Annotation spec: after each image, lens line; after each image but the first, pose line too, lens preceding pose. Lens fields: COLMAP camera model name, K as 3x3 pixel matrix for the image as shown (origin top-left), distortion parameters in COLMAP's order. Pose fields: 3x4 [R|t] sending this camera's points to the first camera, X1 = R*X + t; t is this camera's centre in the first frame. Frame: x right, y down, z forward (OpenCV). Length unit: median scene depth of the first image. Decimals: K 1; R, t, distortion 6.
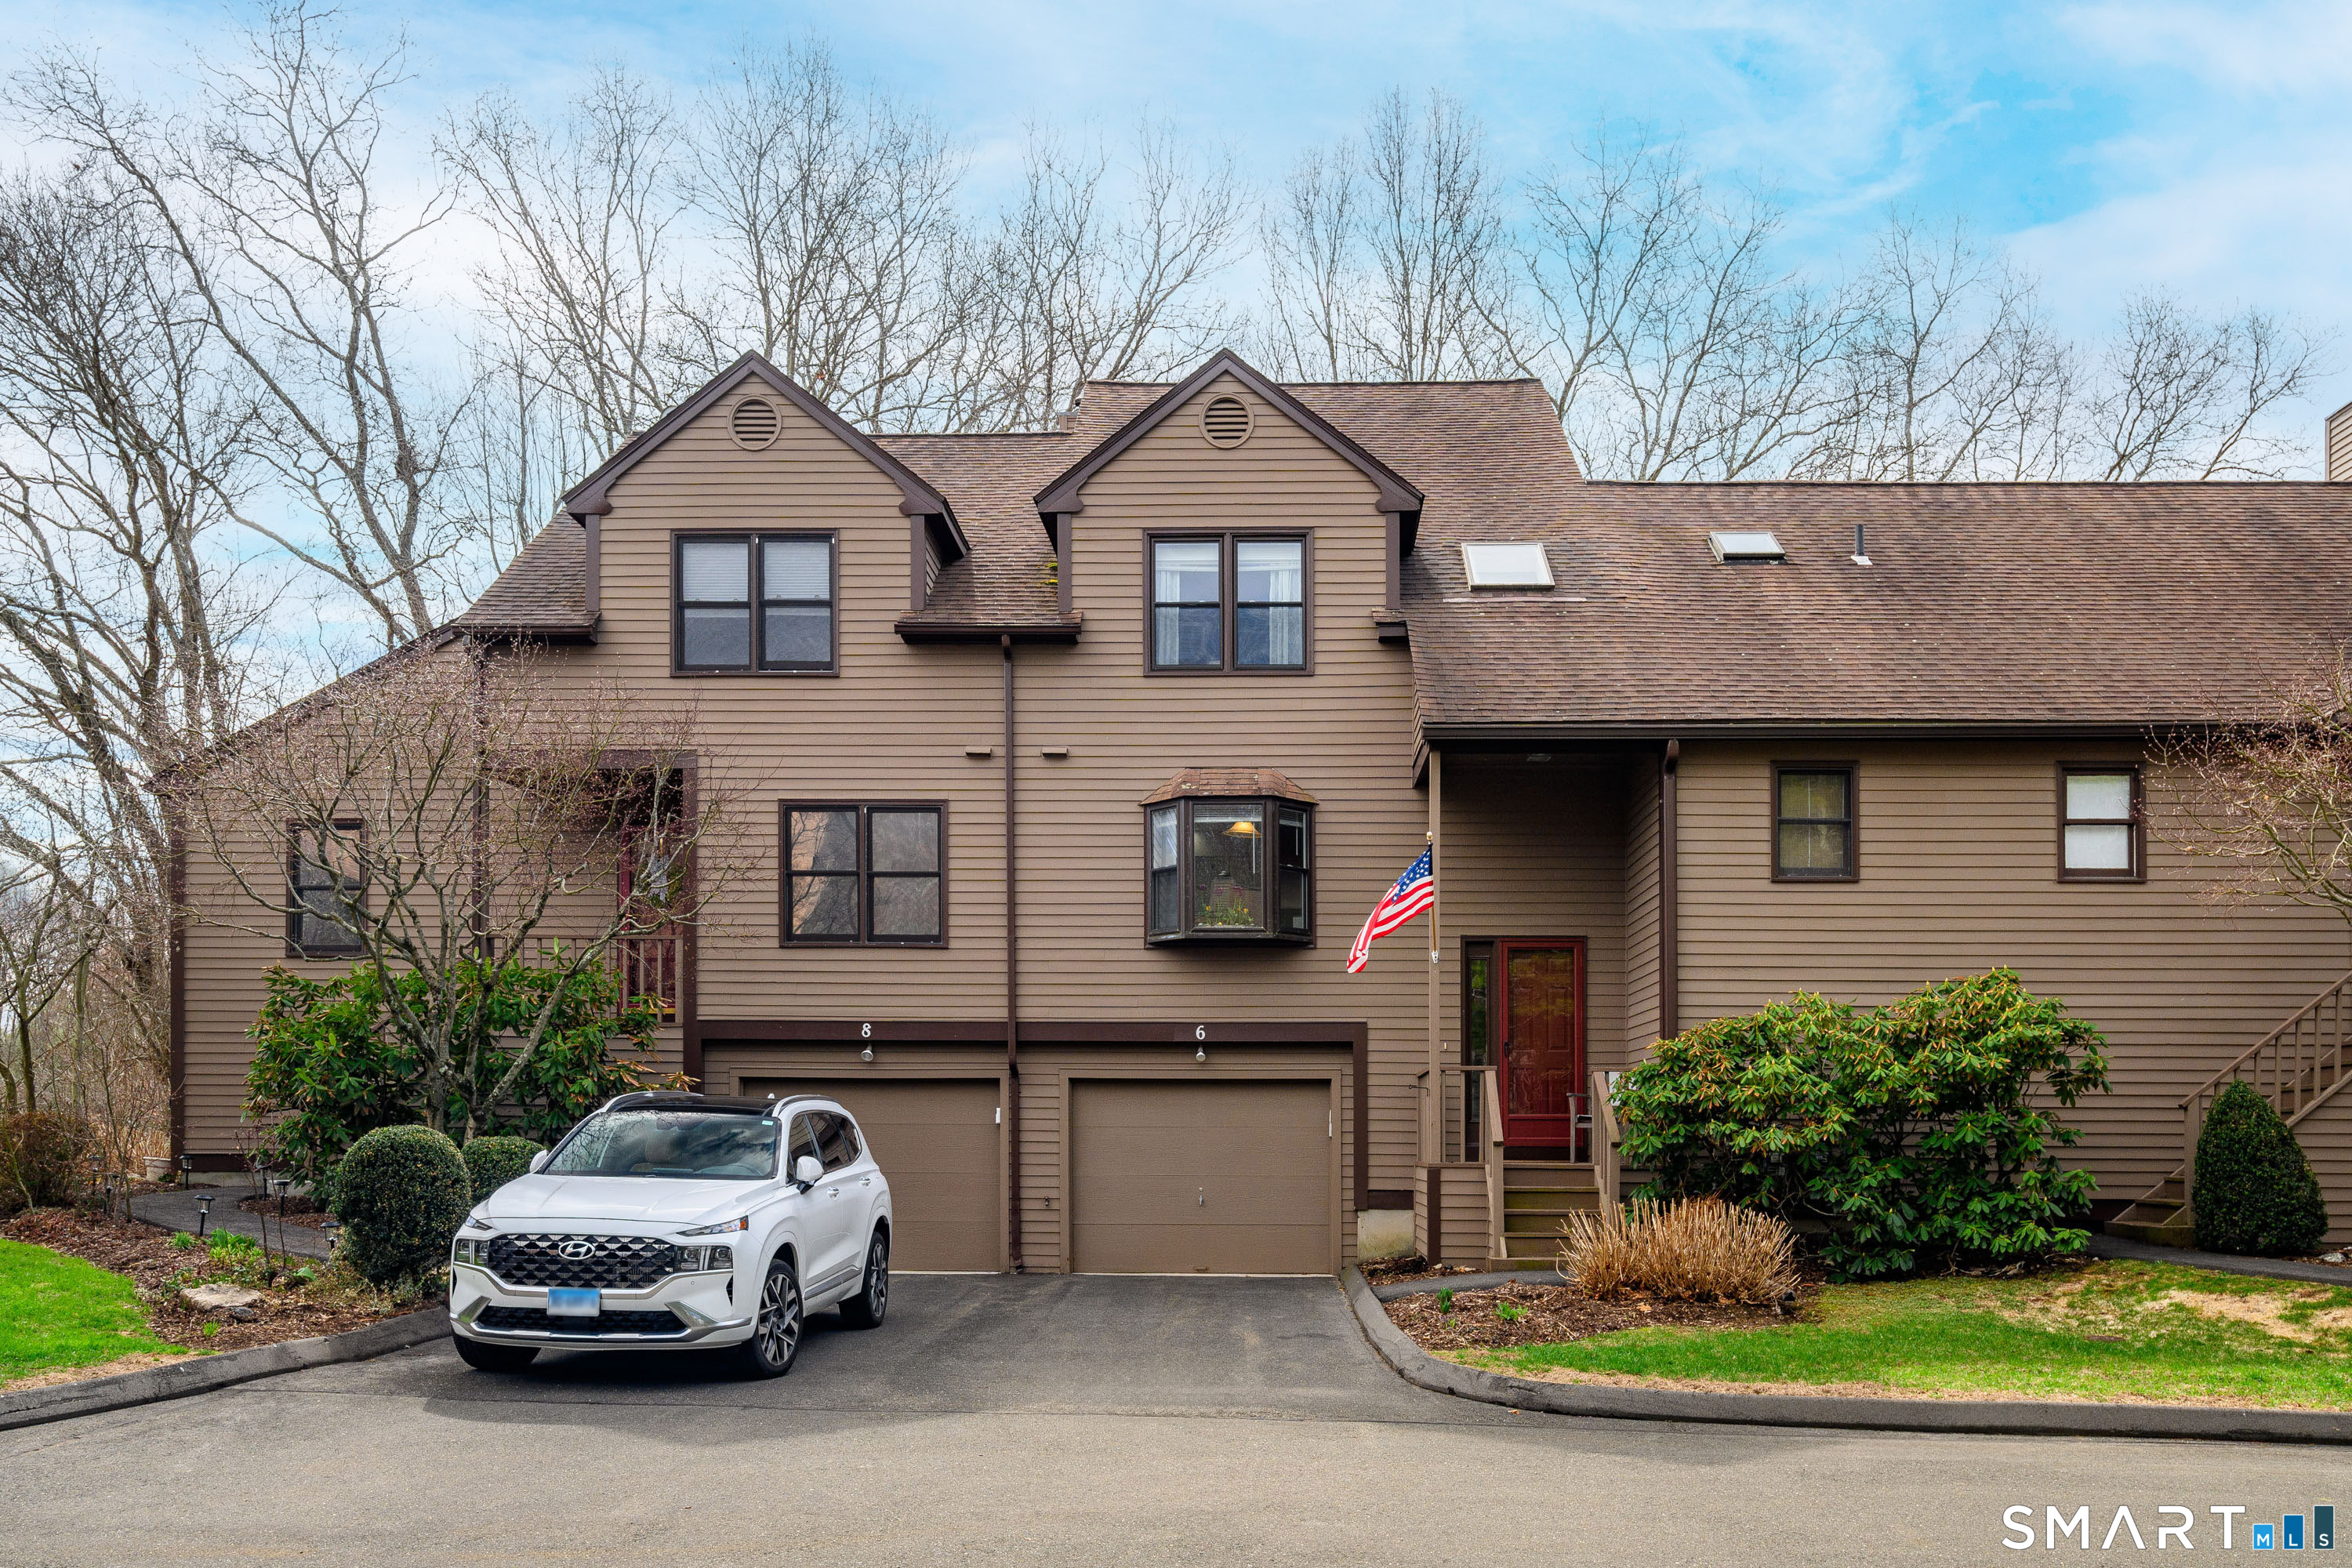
lens RADIAL K [[1842.0, 0, 1175.7], [0, 1842.0, 787.5], [0, 0, 1]] dist [0.002815, -0.004452]
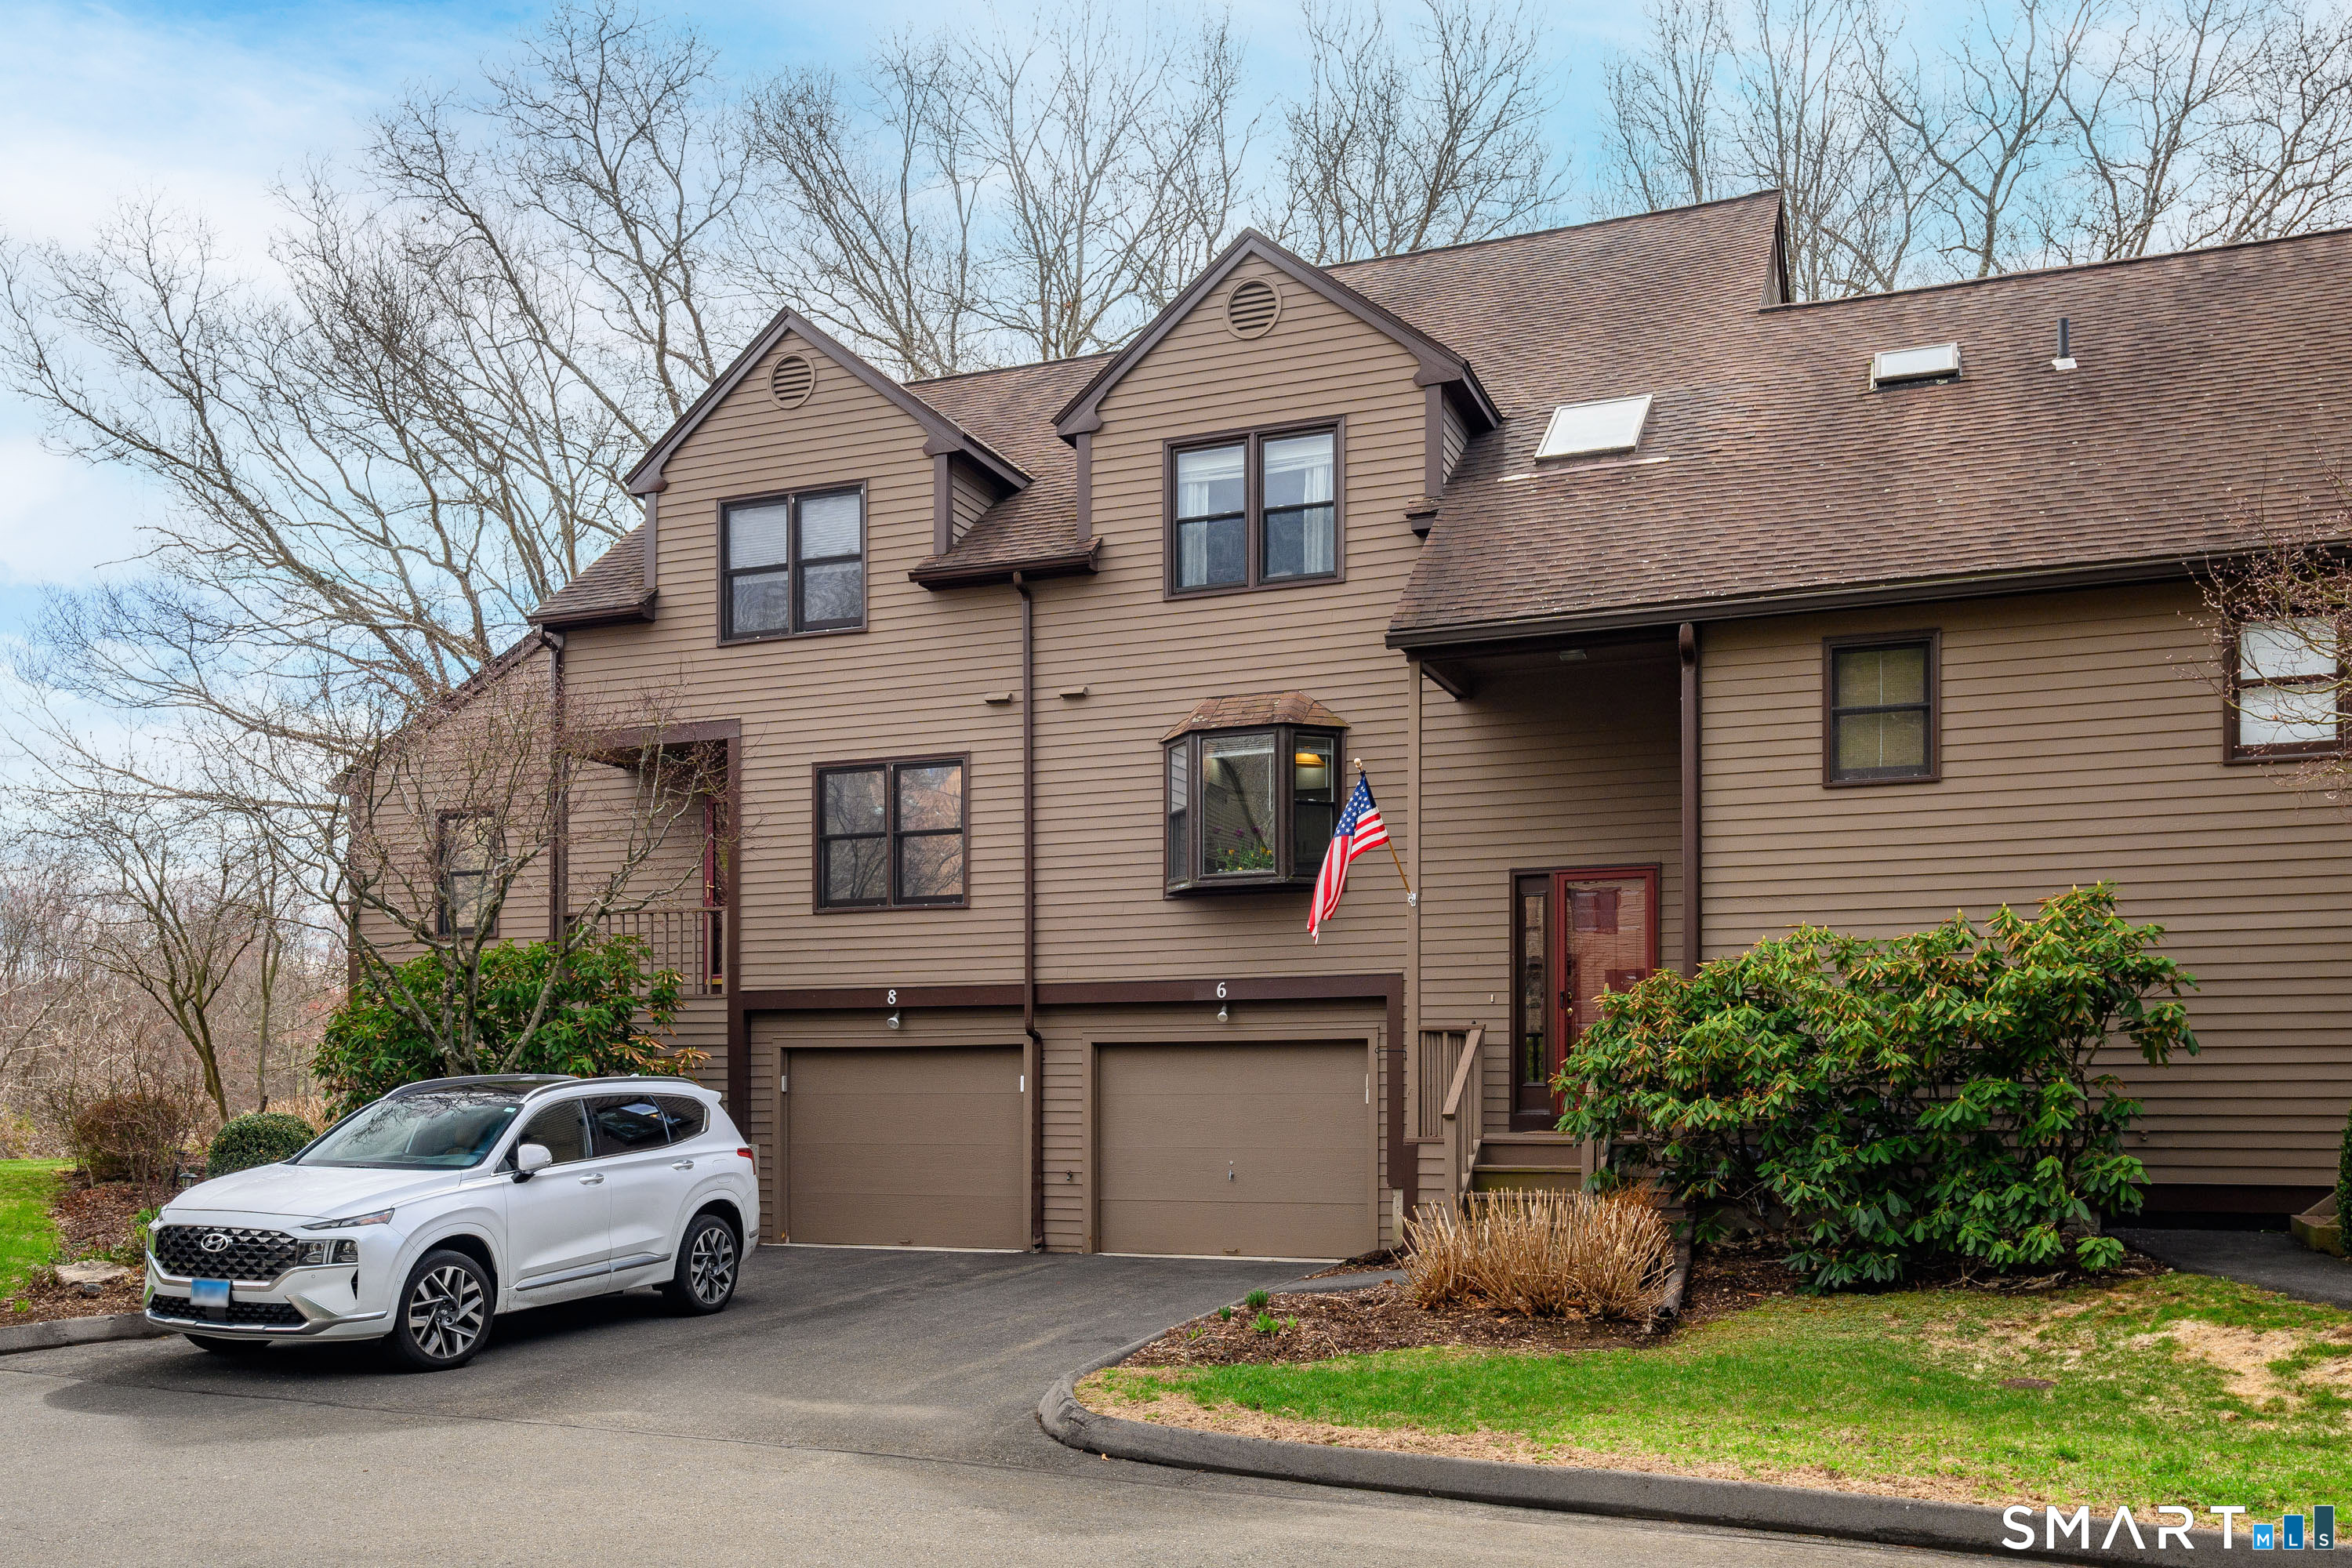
lens RADIAL K [[1950.6, 0, 1173.8], [0, 1950.6, 719.0], [0, 0, 1]] dist [0.002263, 0.000100]
pose [[0.936619, -0.073854, -0.342476, 0.330132], [0.076663, 0.997043, -0.005346, 0.003554], [0.341858, -0.021249, 0.939511, 0.094549]]
